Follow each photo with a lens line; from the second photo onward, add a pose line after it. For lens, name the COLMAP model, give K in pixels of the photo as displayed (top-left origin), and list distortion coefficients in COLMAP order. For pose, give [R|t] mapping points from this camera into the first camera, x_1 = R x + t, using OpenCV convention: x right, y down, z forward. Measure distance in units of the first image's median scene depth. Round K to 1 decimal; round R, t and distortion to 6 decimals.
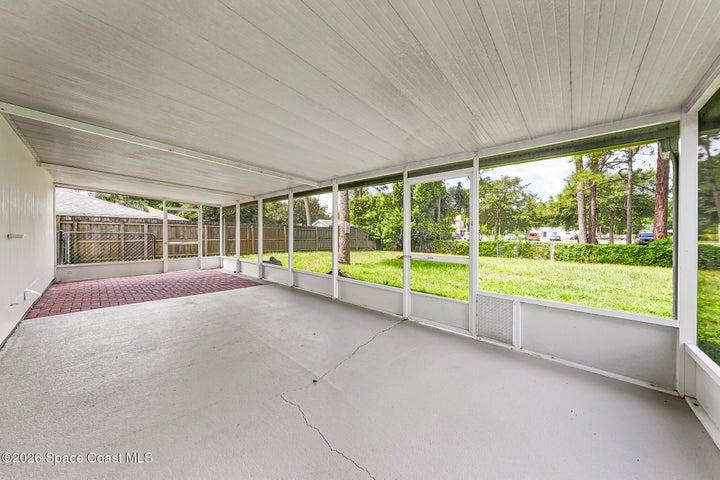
lens RADIAL K [[245.2, 0, 358.7], [0, 245.2, 234.5], [0, 0, 1]] dist [0.000224, 0.000011]
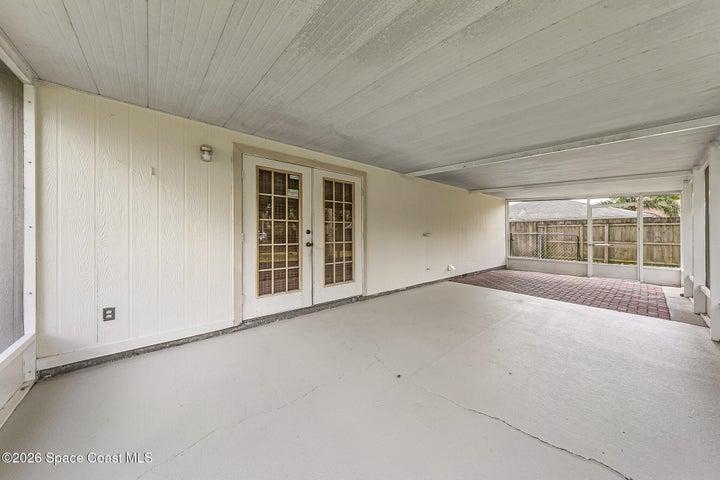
lens RADIAL K [[245.2, 0, 359.1], [0, 245.2, 237.8], [0, 0, 1]] dist [0.000224, 0.000011]
pose [[-0.128050, 0.004081, -0.991759, 0.230045], [-0.002146, 0.999988, 0.004392, 0.006472], [0.991765, 0.002691, -0.128039, 0.263421]]
